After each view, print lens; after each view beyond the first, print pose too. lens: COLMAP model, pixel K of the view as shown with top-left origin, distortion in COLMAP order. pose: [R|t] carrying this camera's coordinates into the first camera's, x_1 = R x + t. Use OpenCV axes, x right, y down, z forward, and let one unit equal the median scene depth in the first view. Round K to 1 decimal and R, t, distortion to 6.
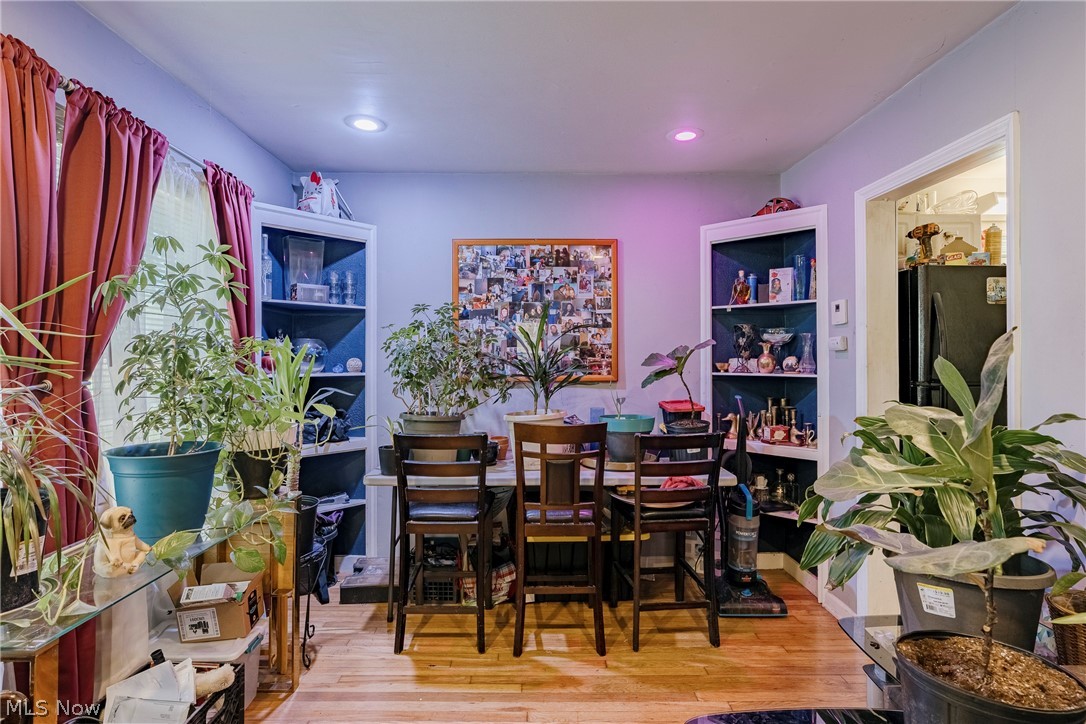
lens RADIAL K [[546.6, 0, 539.2], [0, 546.6, 356.6], [0, 0, 1]] dist [-0.007180, -0.000146]
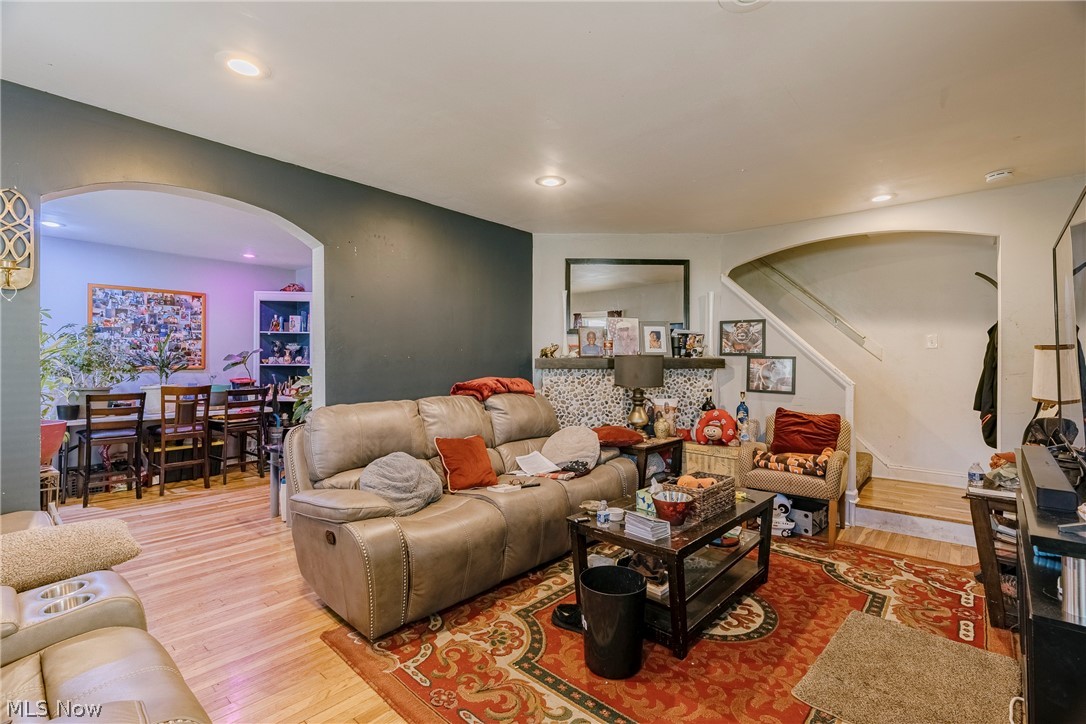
lens RADIAL K [[496.5, 0, 545.7], [0, 496.5, 358.9], [0, 0, 1]] dist [-0.008322, 0.002707]
pose [[0.659398, 0.004373, 0.751781, -0.411799], [-0.009296, 0.999954, 0.002337, -0.004787], [-0.751737, -0.008529, 0.659408, -1.137385]]
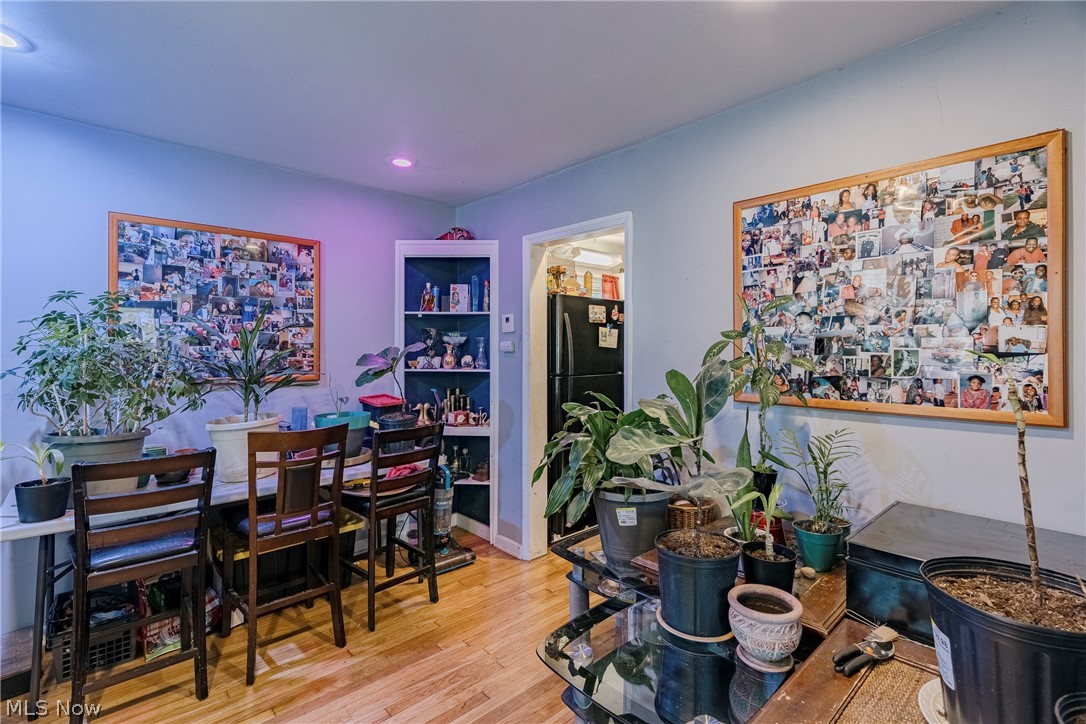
lens RADIAL K [[496.5, 0, 535.3], [0, 496.5, 348.4], [0, 0, 1]] dist [-0.008322, 0.002707]
pose [[0.744466, 0.002972, 0.667654, -0.197937], [-0.005384, 0.999984, 0.001552, -0.020199], [-0.667639, -0.004750, 0.744470, 0.044987]]
